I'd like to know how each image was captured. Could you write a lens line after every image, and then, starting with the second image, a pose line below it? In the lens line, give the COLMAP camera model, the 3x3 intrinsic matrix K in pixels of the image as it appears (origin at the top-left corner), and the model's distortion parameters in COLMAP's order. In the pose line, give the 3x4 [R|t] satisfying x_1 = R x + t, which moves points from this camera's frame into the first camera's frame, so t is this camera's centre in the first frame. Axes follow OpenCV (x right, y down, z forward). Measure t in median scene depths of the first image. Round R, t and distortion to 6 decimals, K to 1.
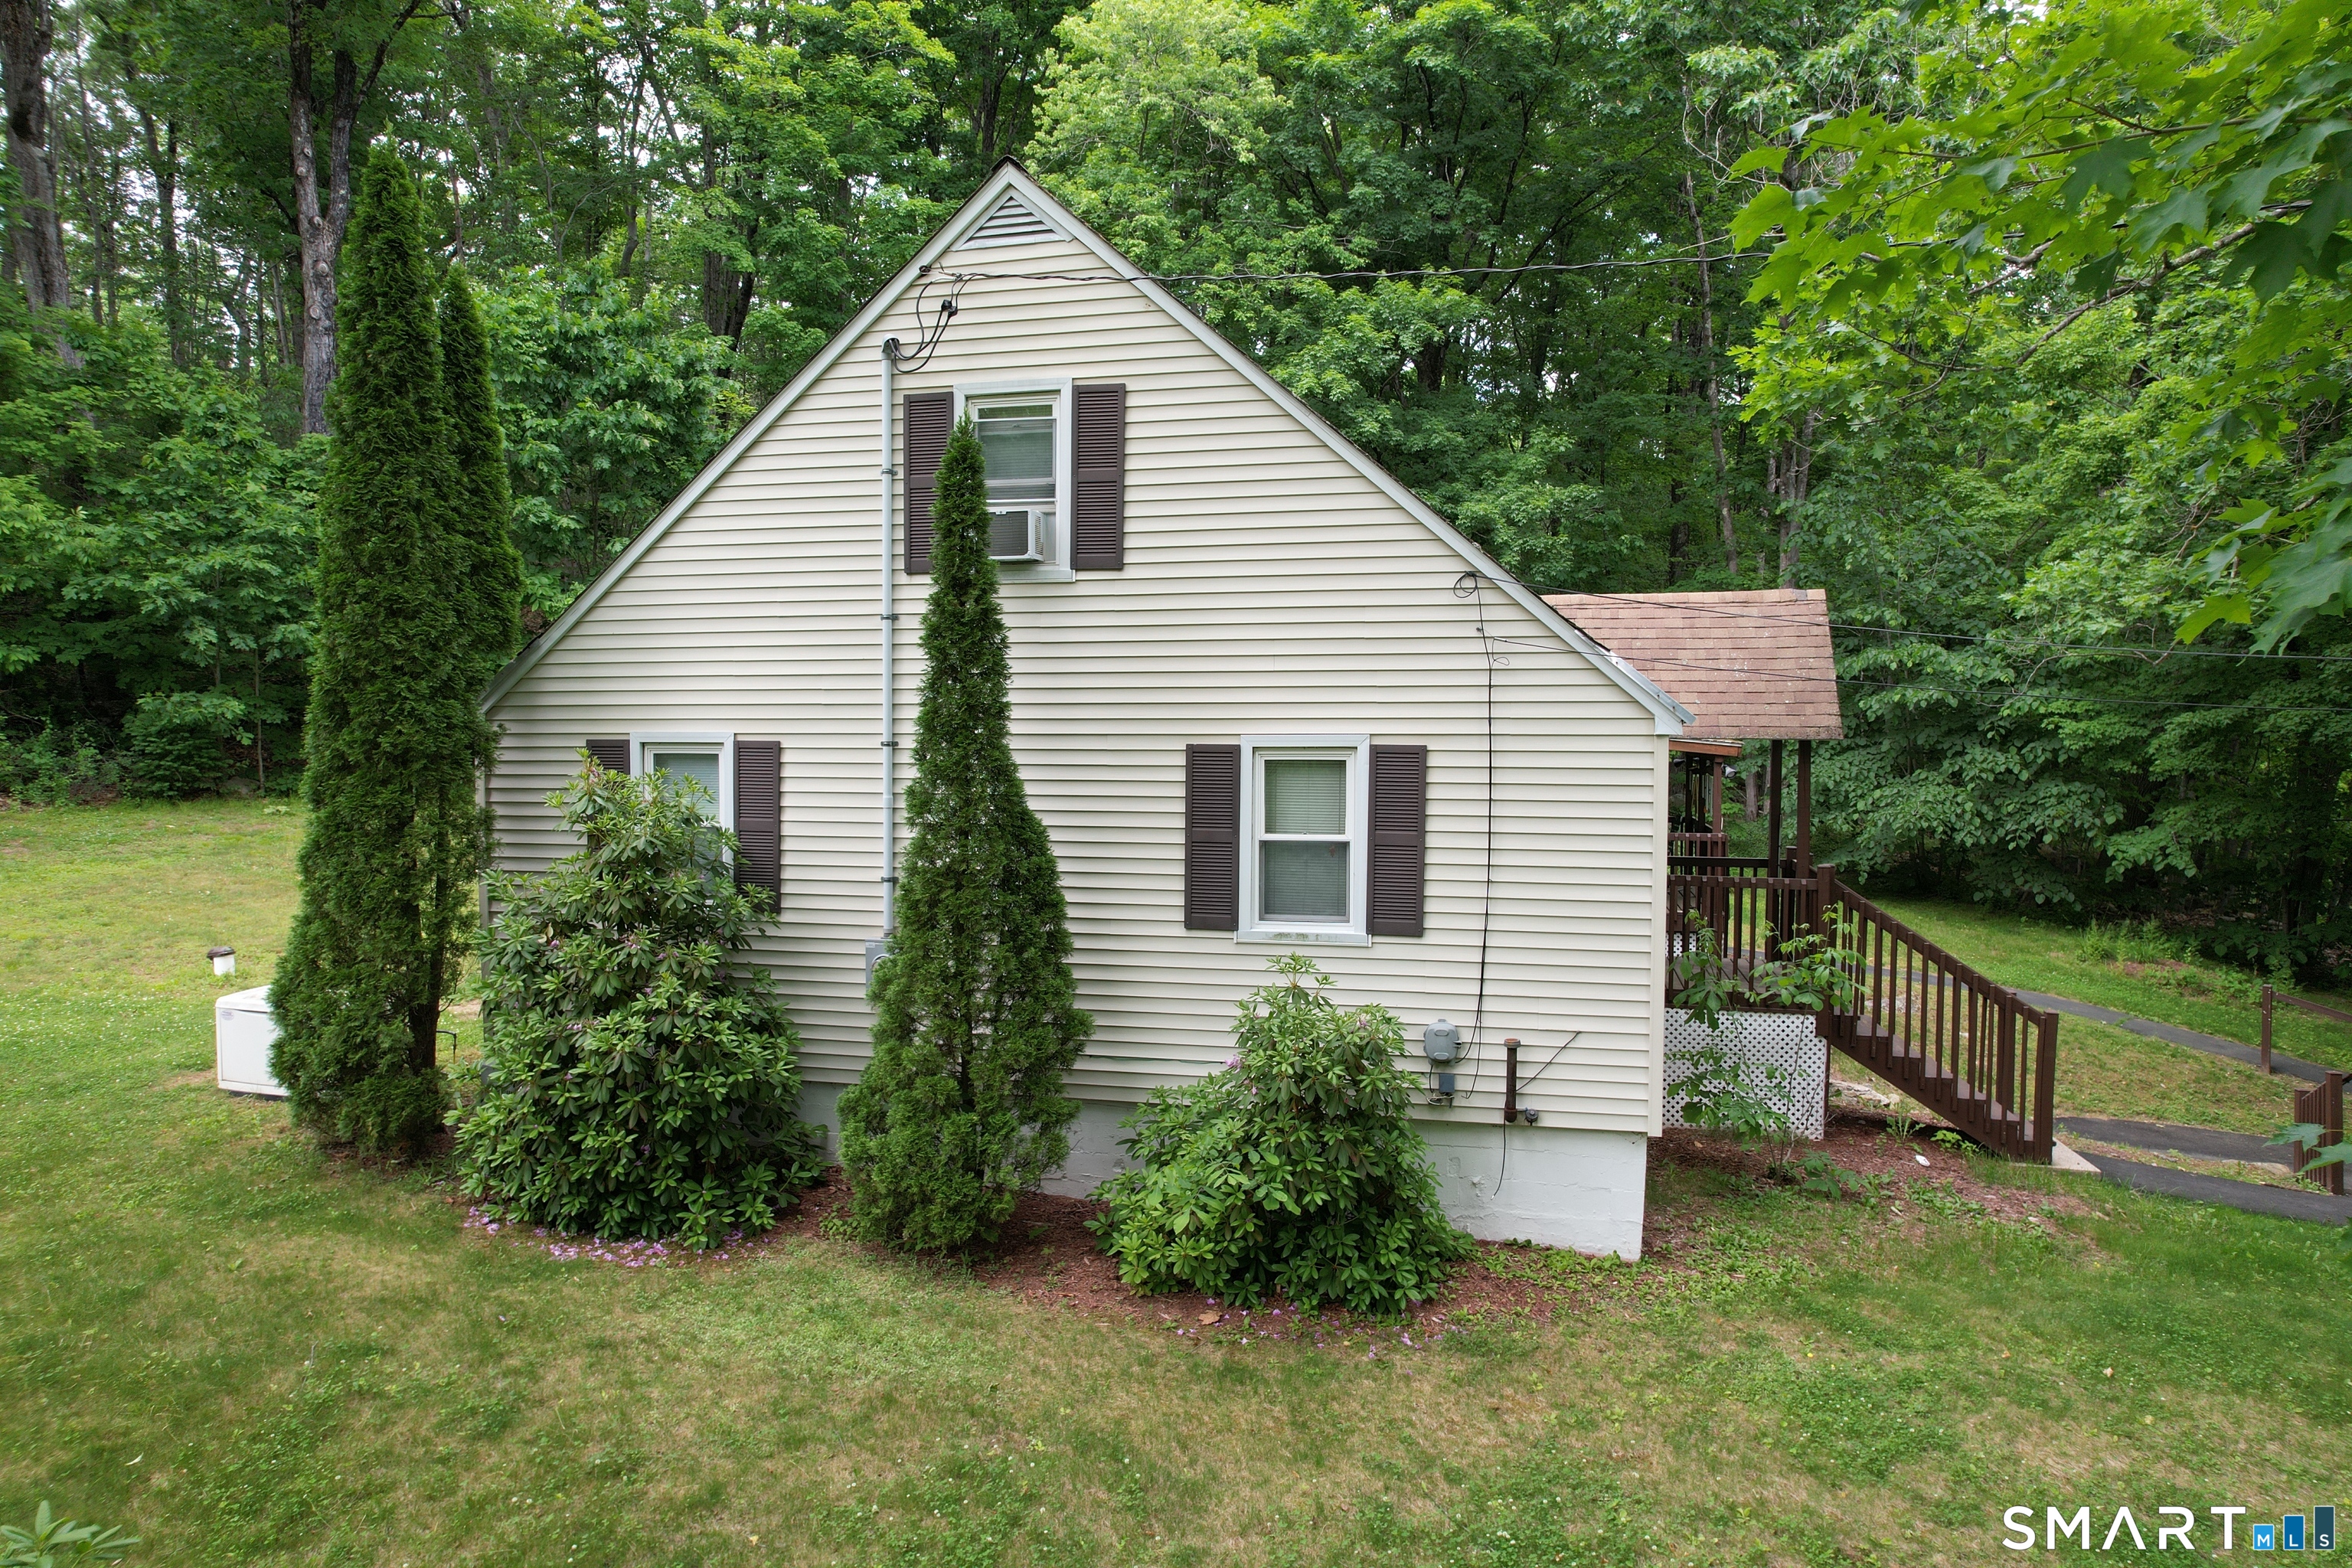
lens RADIAL K [[1500.2, 0, 1176.0], [0, 1500.2, 784.0], [0, 0, 1]] dist [-0.051629, 0.000215]
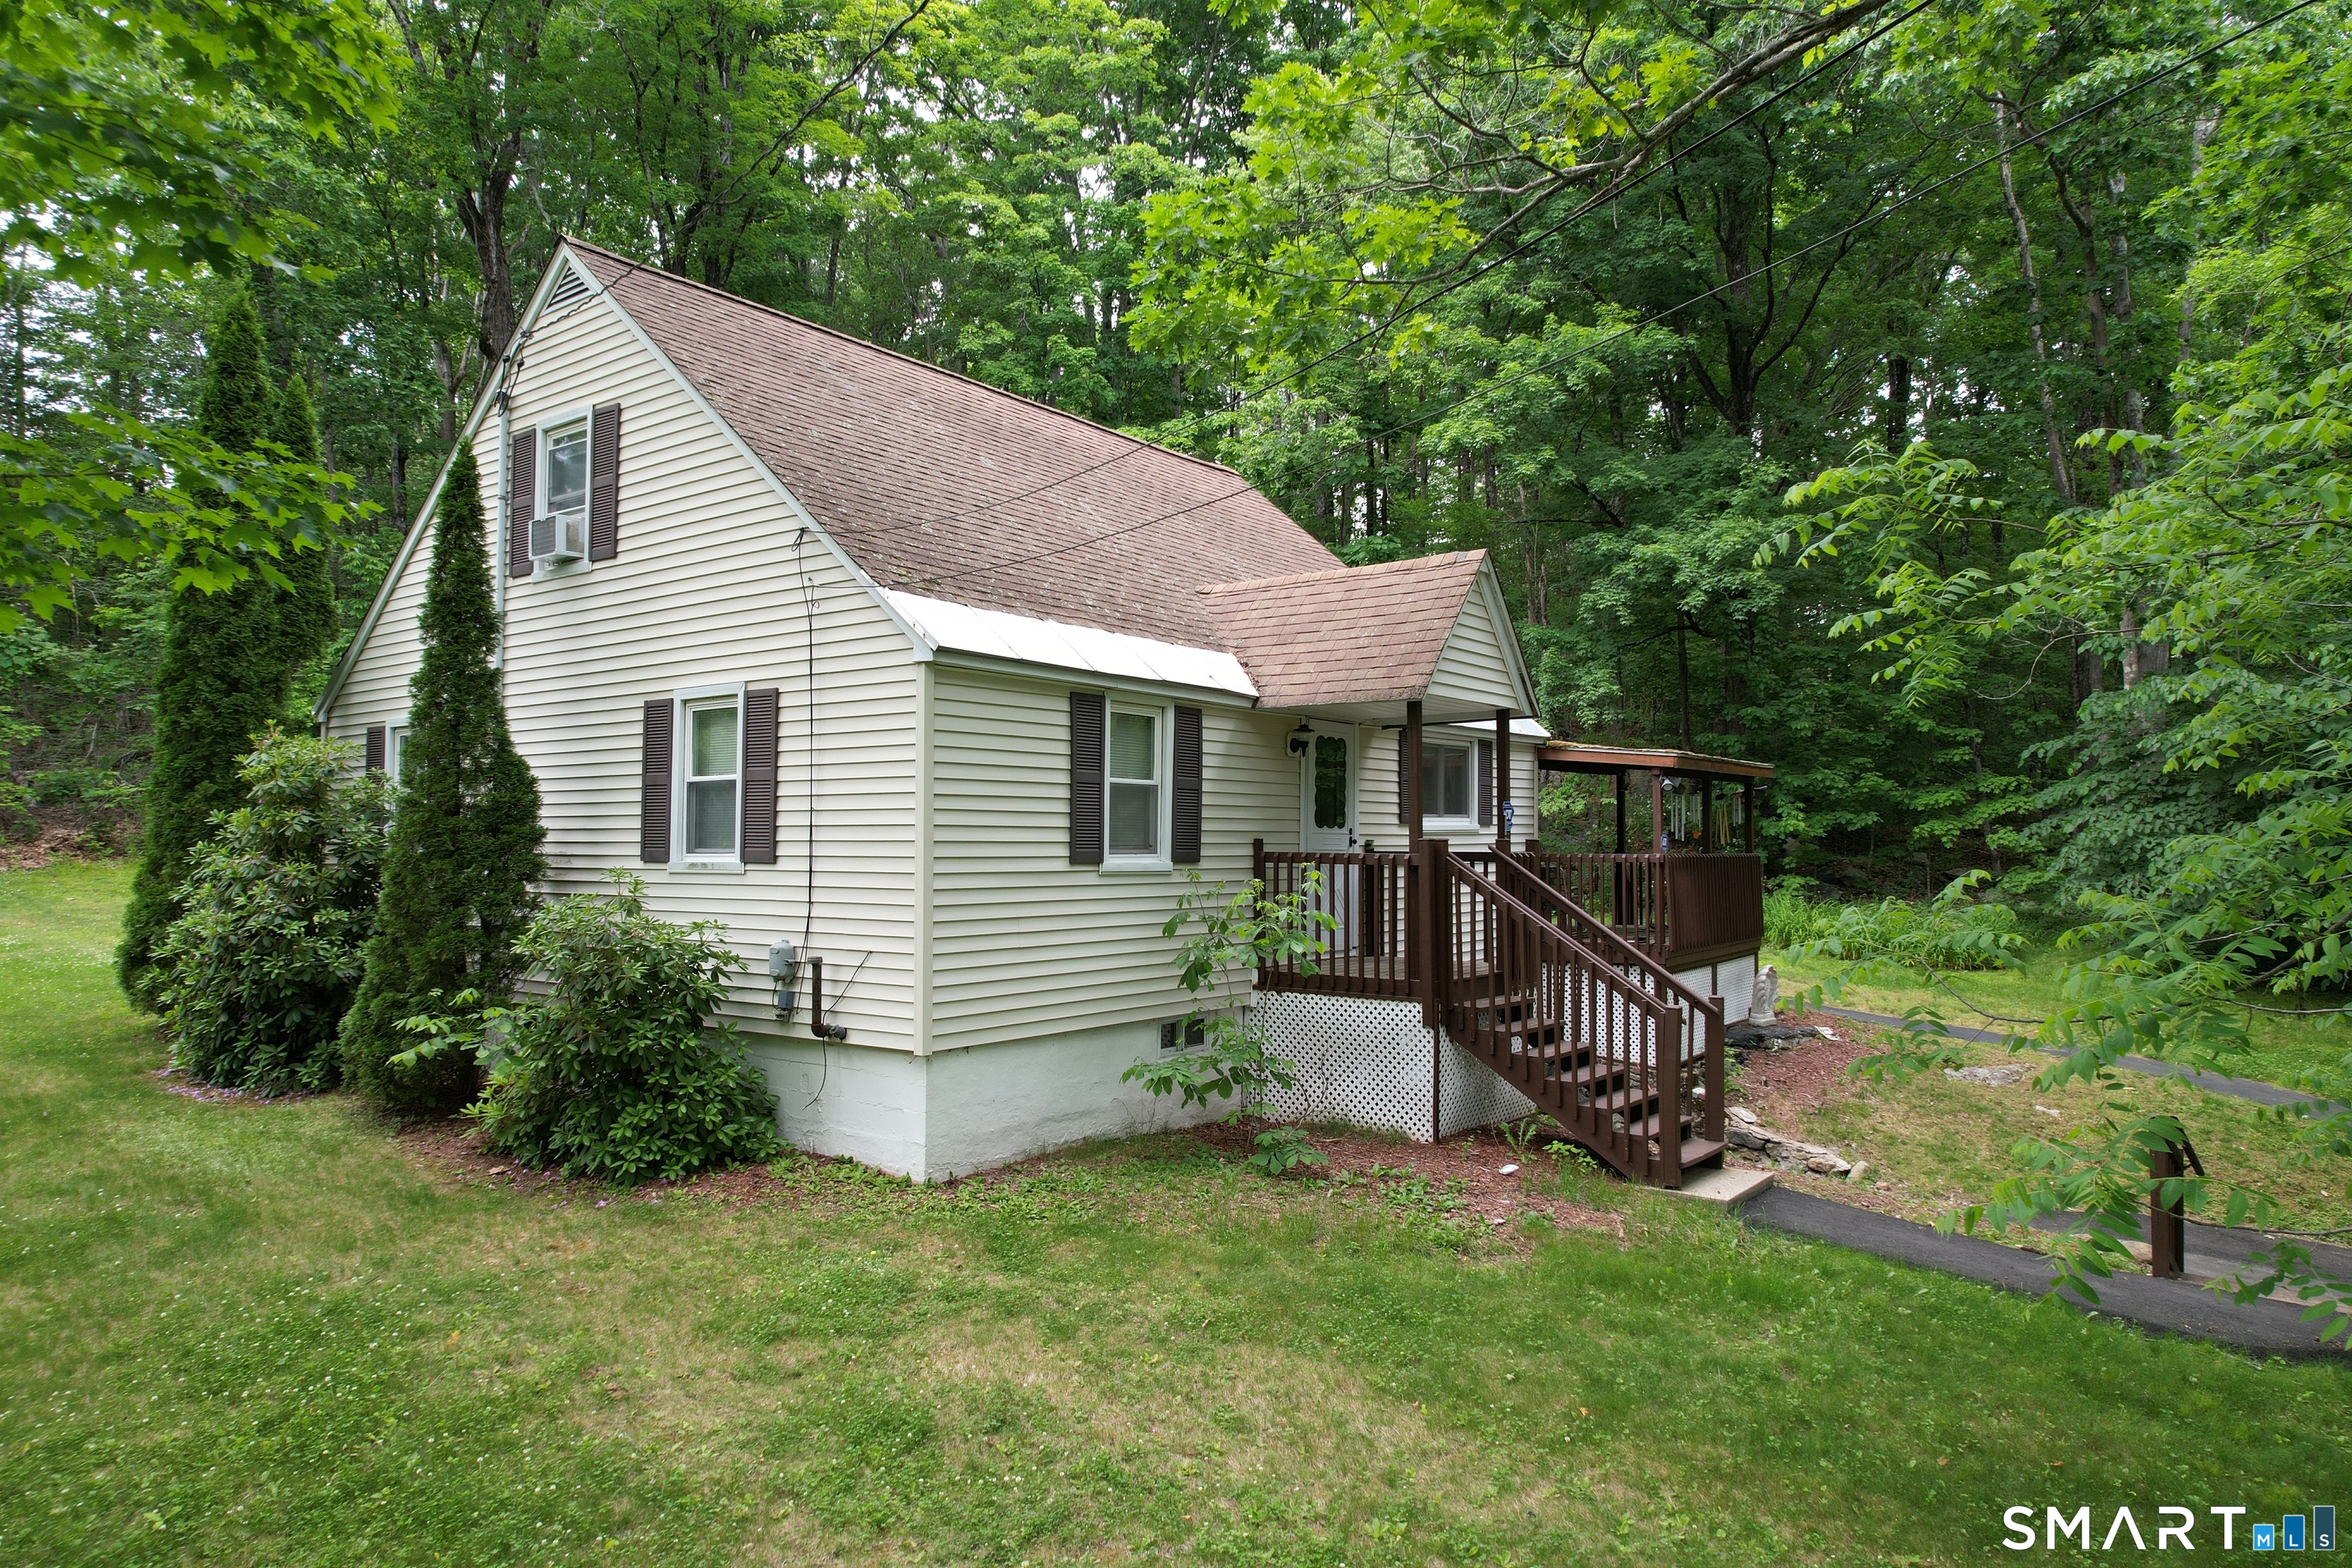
lens RADIAL K [[1500.2, 0, 1176.0], [0, 1500.2, 784.0], [0, 0, 1]] dist [-0.051629, 0.000215]
pose [[0.921533, -0.019388, -0.387817, 0.833982], [-0.012851, 0.996683, -0.080363, 0.124733], [0.388088, 0.079041, 0.918227, 0.109488]]
